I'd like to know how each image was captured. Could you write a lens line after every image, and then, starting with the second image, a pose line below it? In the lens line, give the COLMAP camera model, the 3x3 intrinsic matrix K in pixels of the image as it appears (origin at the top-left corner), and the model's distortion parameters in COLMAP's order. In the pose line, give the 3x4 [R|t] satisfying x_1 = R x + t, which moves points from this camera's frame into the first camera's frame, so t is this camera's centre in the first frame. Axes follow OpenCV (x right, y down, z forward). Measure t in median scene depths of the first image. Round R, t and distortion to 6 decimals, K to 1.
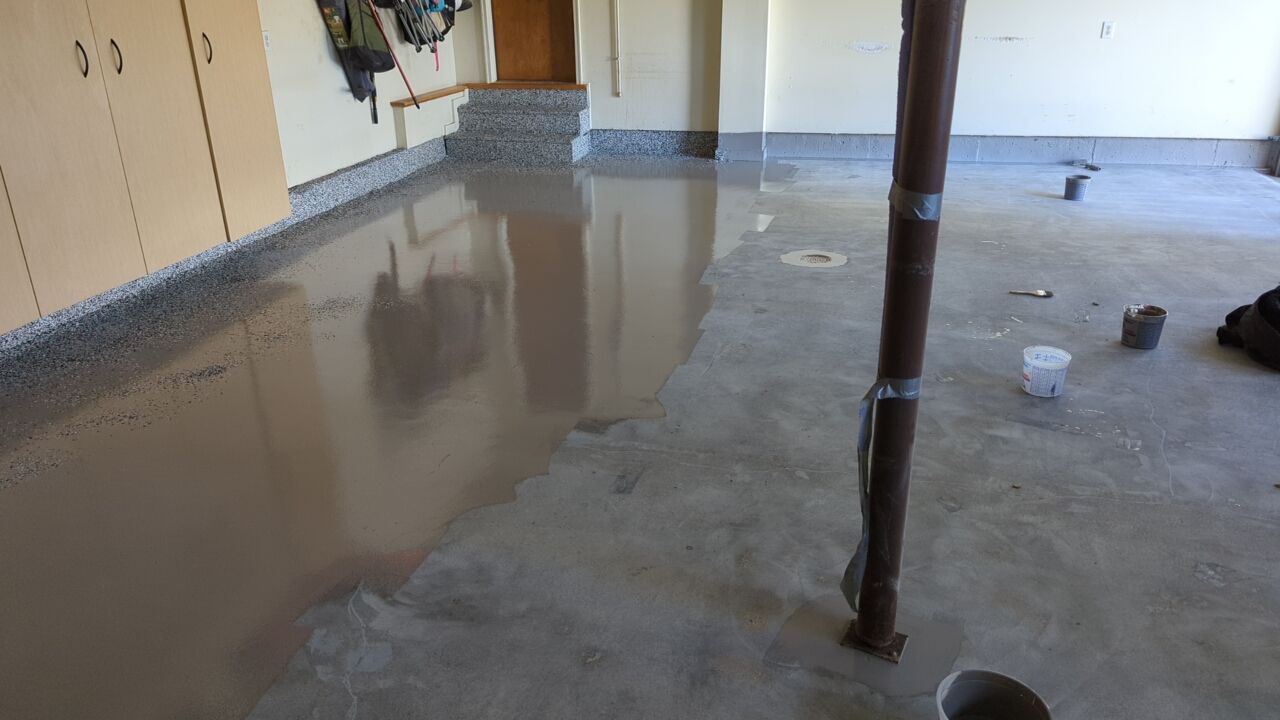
lens RADIAL K [[895.7, 0, 640.0], [0, 895.7, 360.0], [0, 0, 1]] dist [0.058725, -0.049850]
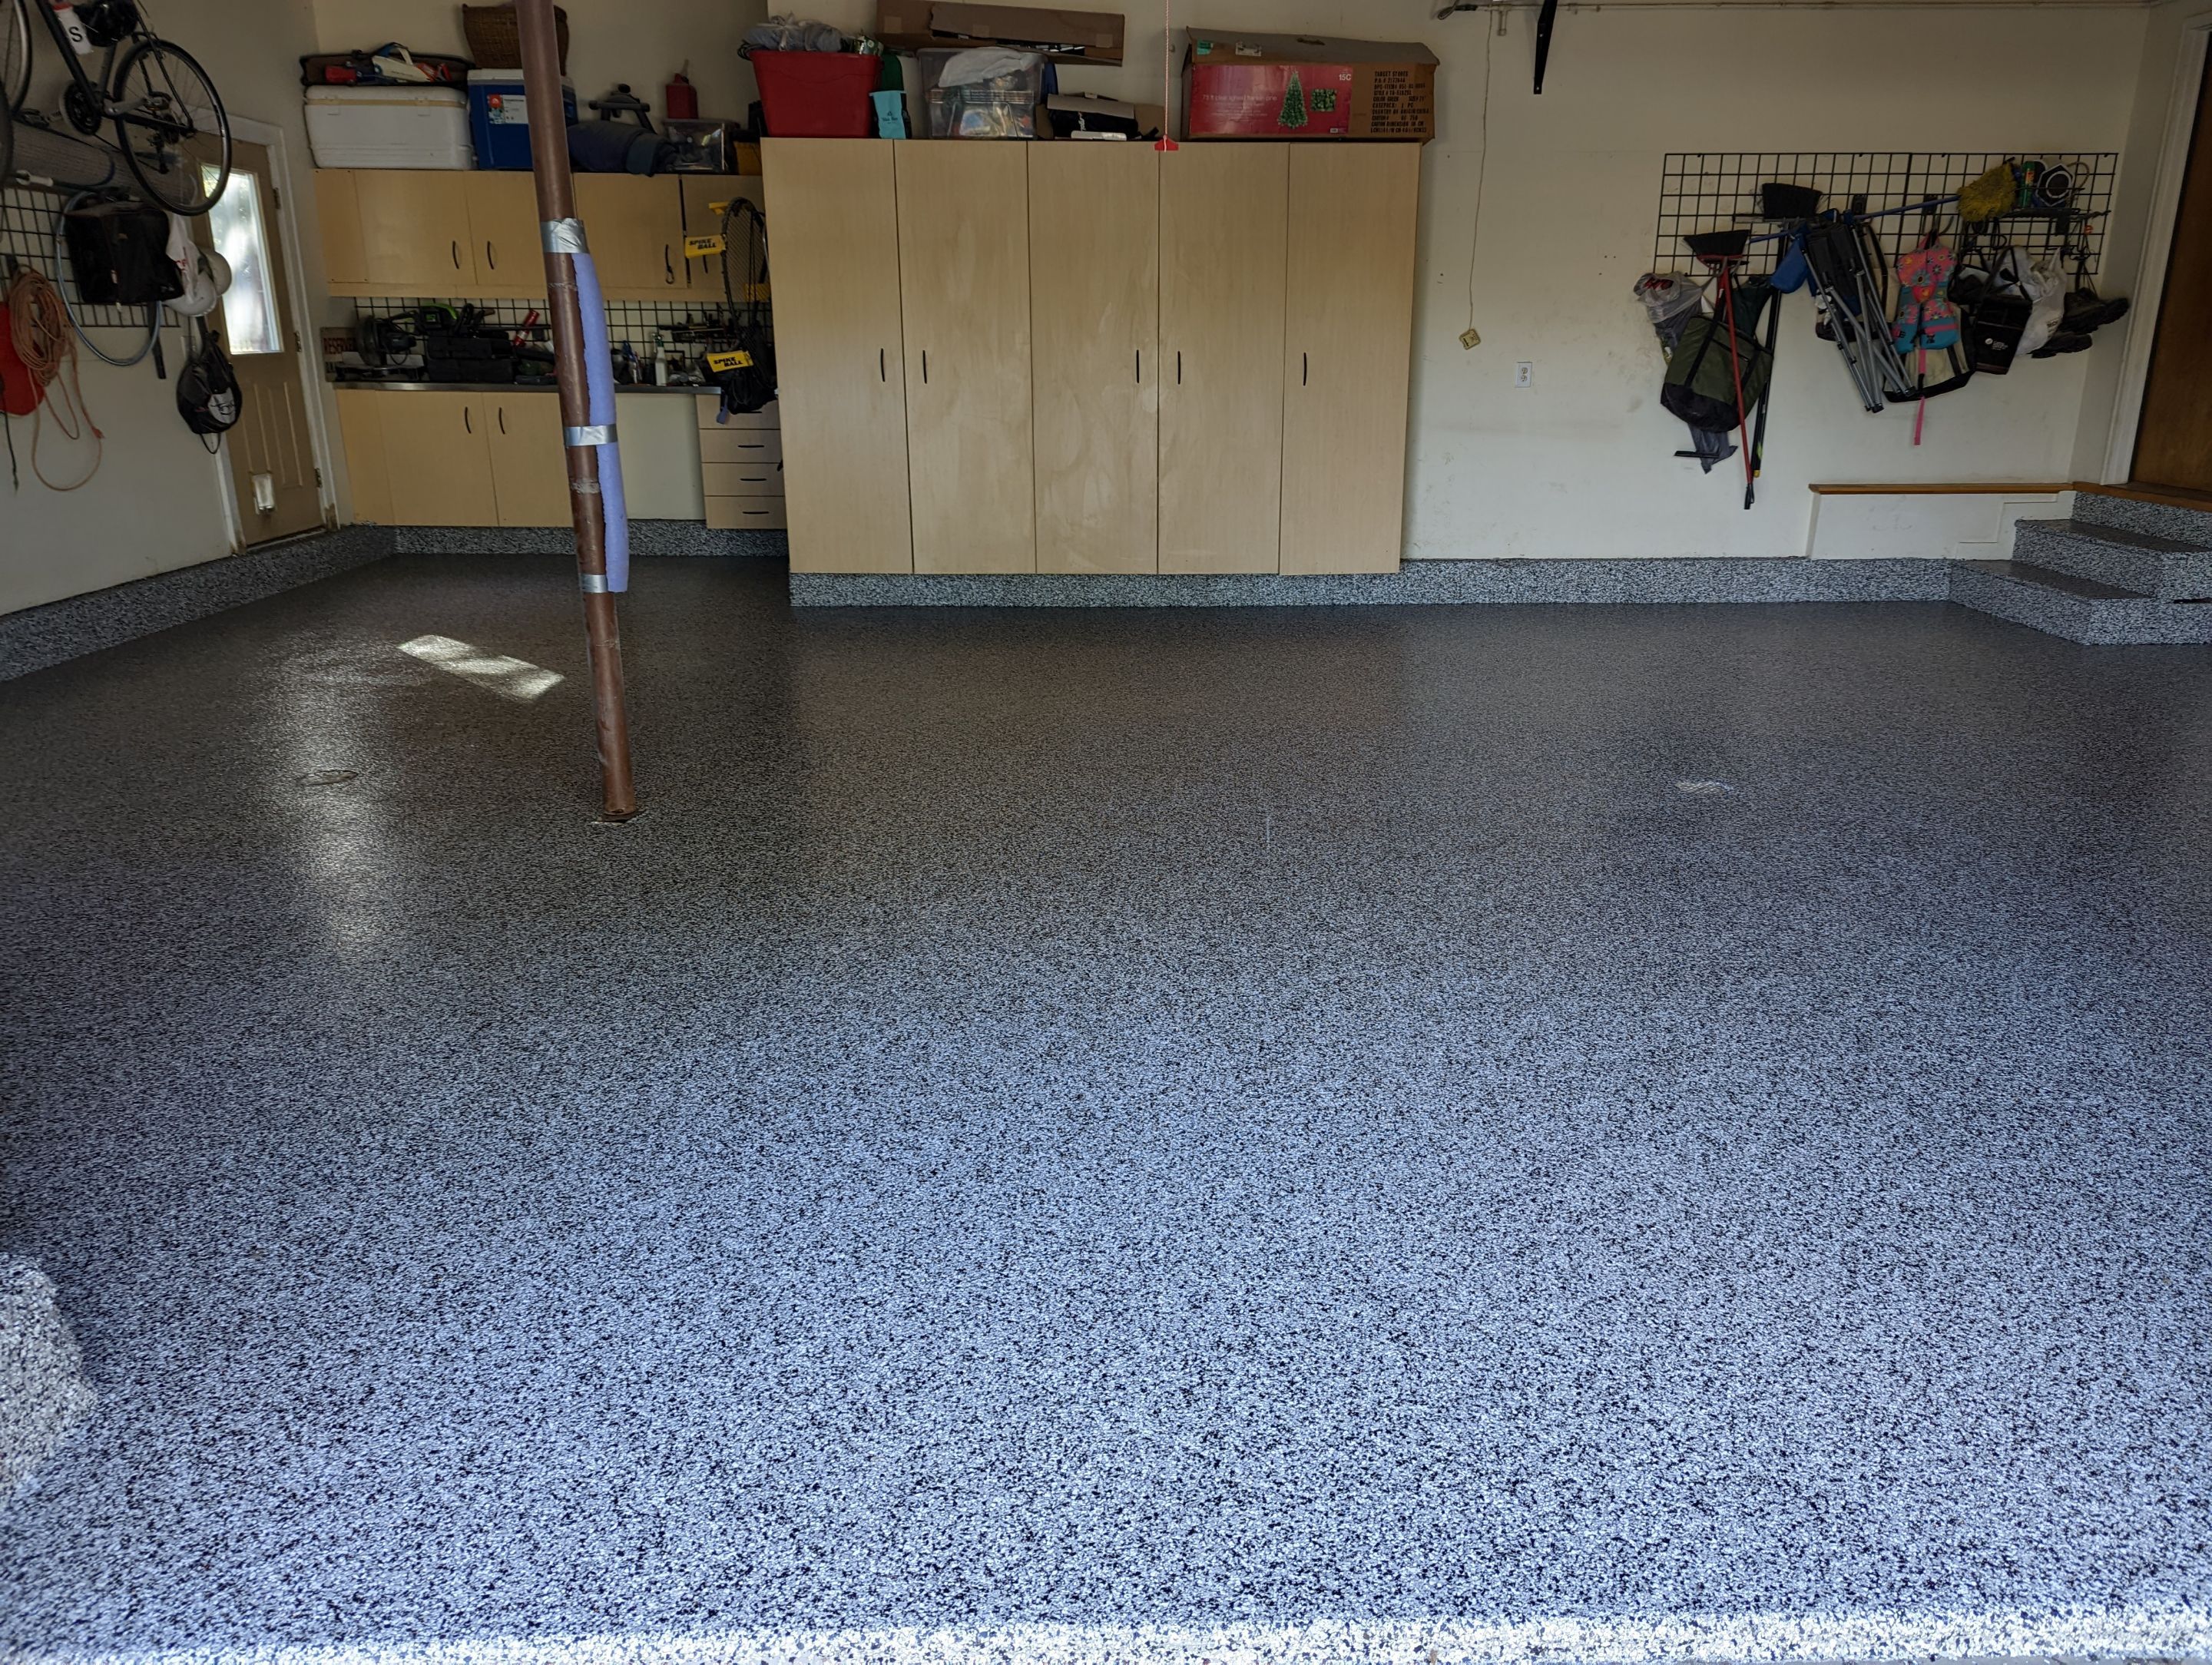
lens RADIAL K [[1584.1, 0, 1111.8], [0, 1584.1, 818.9], [0, 0, 1]] dist [0.076200, -0.073034]
pose [[0.228562, 0.297733, -0.926884, 1.154234], [-0.382941, 0.902832, 0.195577, -0.164106], [0.895050, 0.310241, 0.320367, 0.418601]]
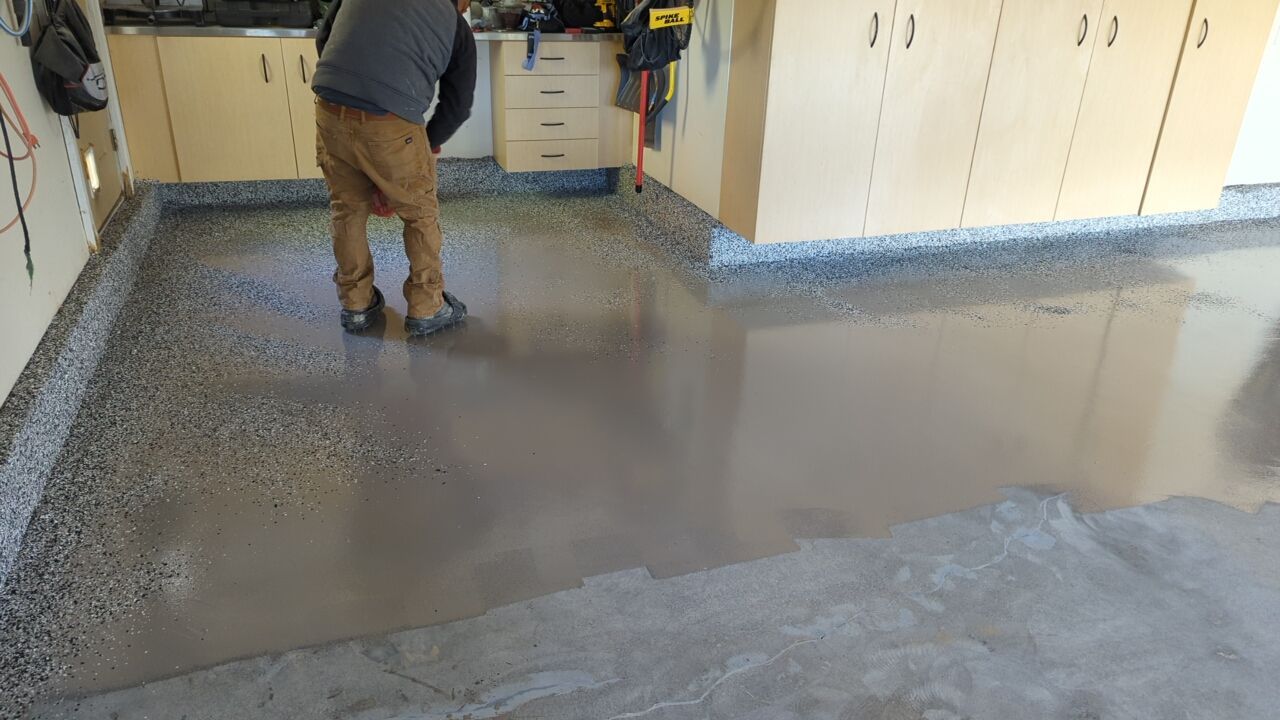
lens RADIAL K [[895.7, 0, 640.0], [0, 895.7, 360.0], [0, 0, 1]] dist [0.058725, -0.049850]
pose [[0.531443, 0.377106, -0.758524, 0.114281], [-0.369411, 0.908984, 0.193088, 0.036730], [0.762301, 0.177592, 0.622381, -0.084881]]
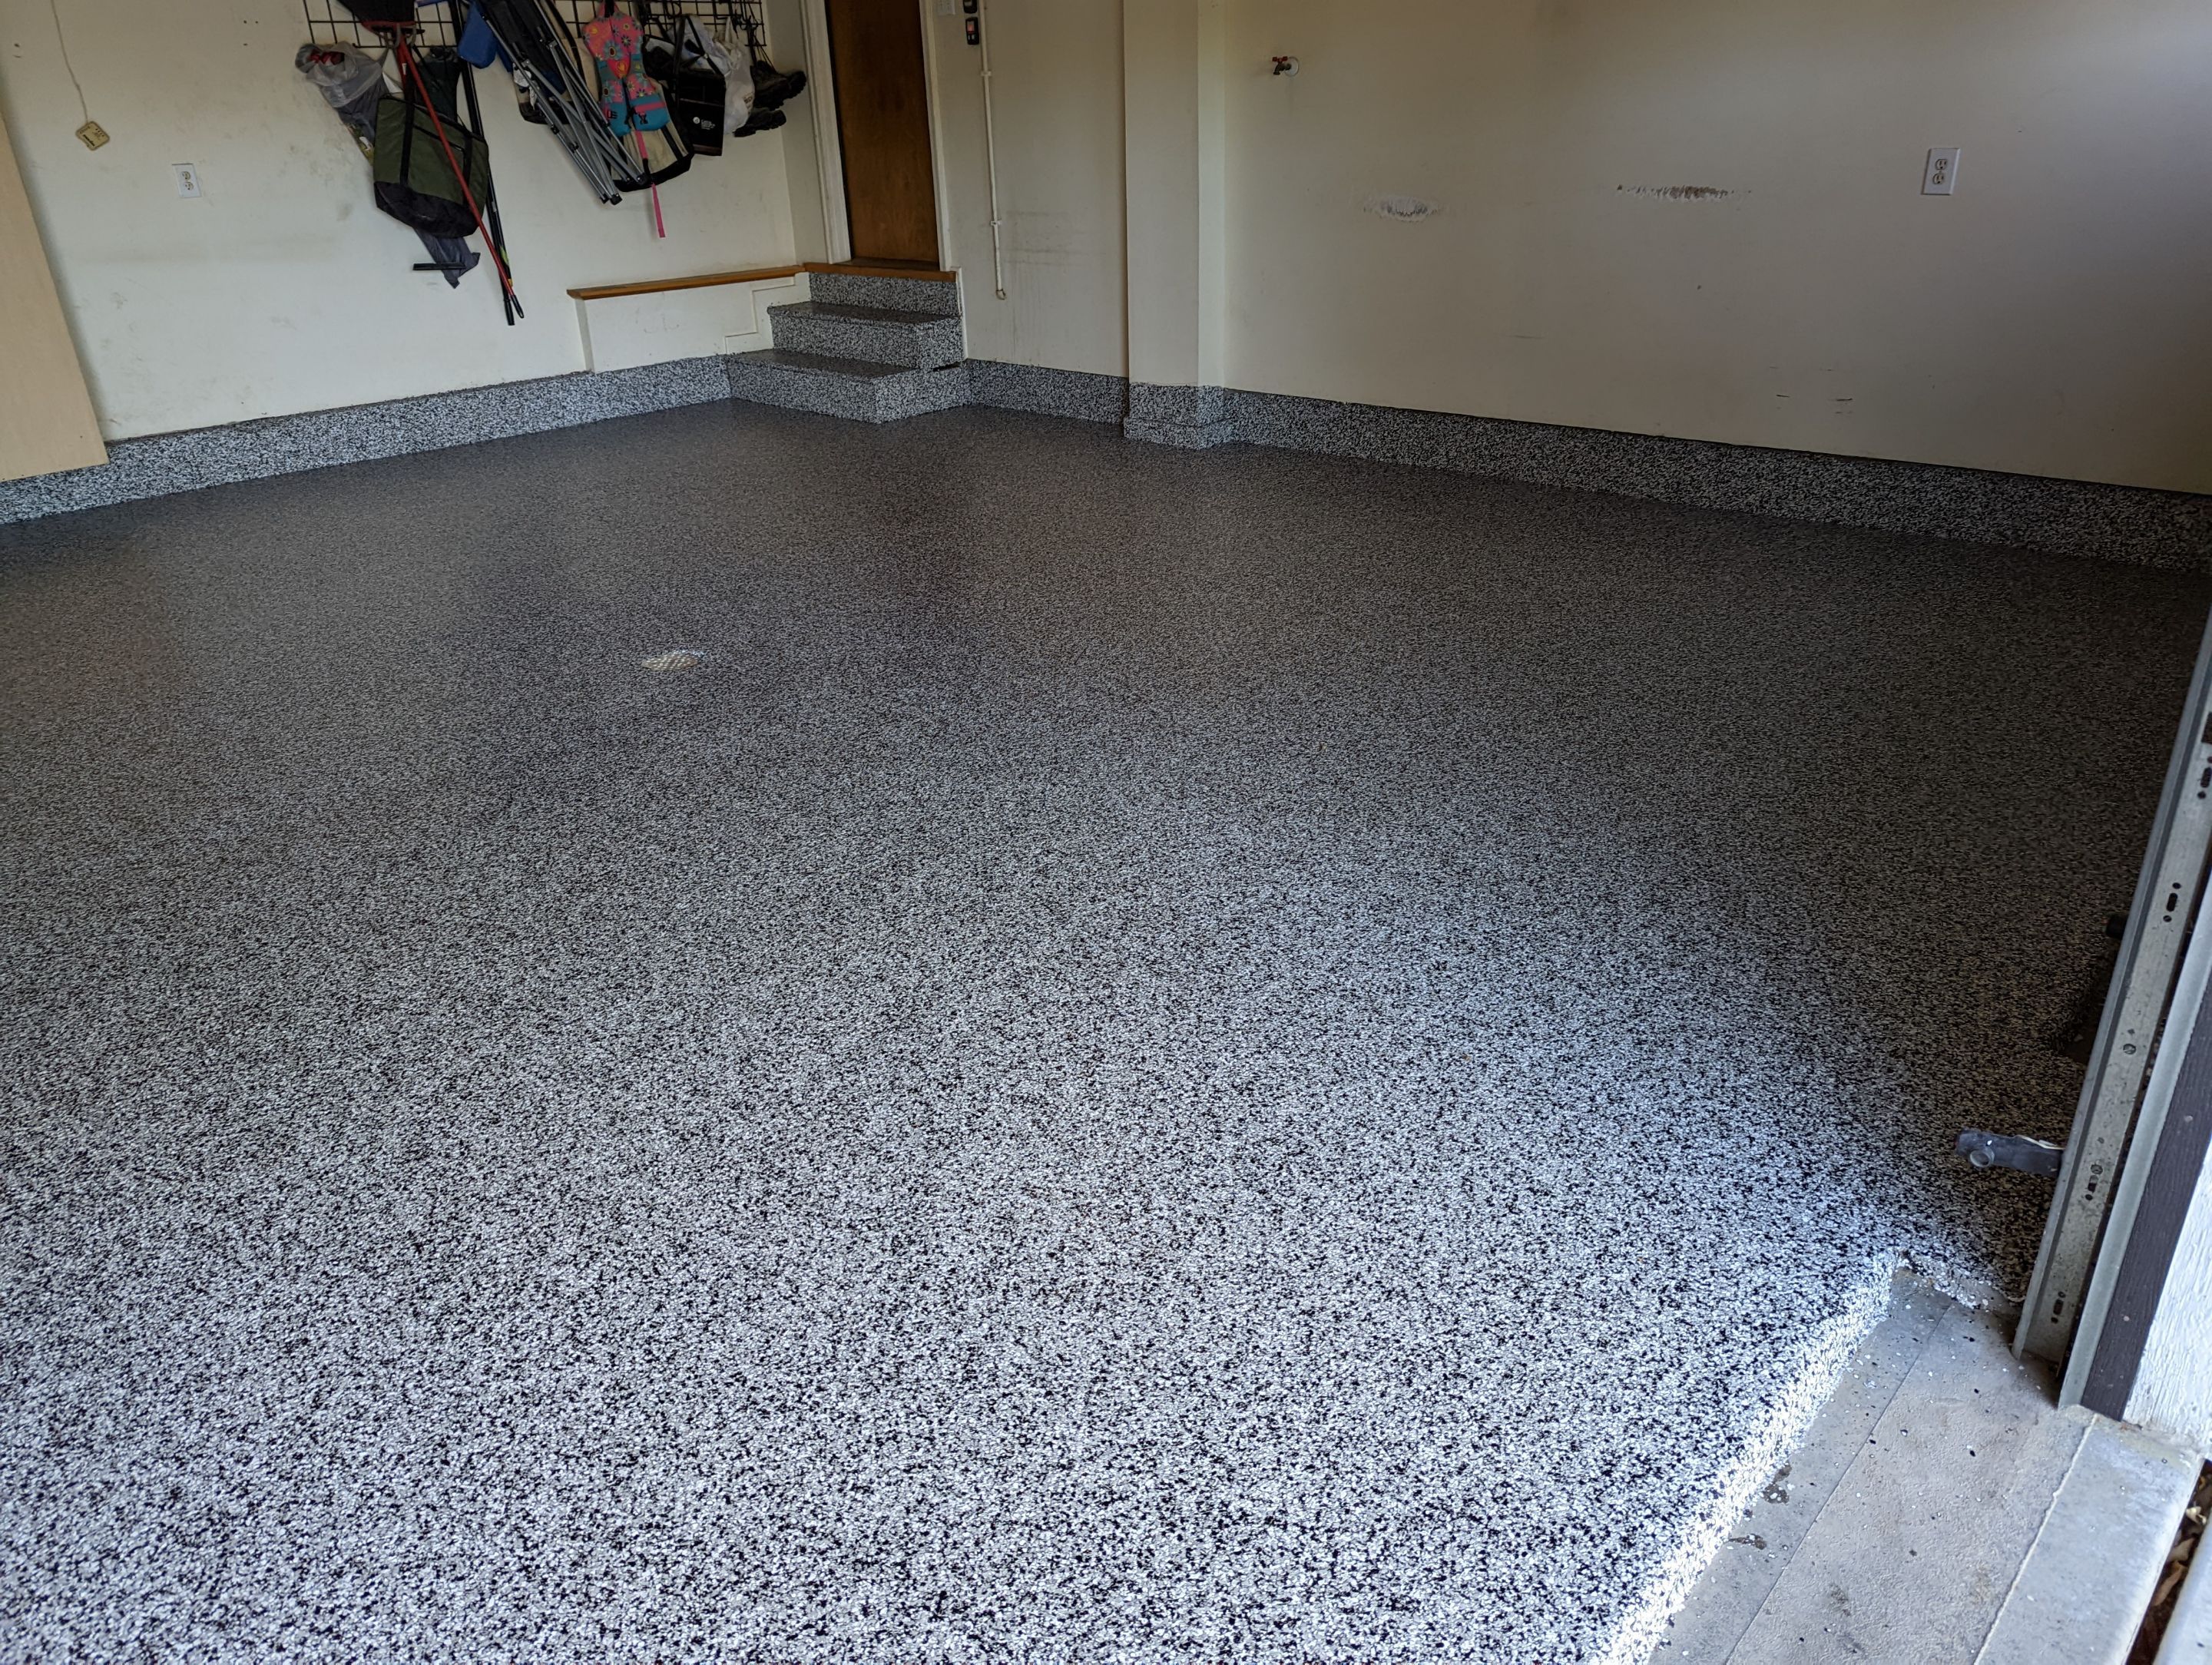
lens RADIAL K [[1584.1, 0, 1111.8], [0, 1584.1, 818.9], [0, 0, 1]] dist [0.076200, -0.073034]
pose [[0.858127, 0.195907, -0.474593, 0.914001], [-0.176859, 0.980561, 0.084981, -0.158788], [0.482016, 0.011012, 0.876093, 0.418848]]
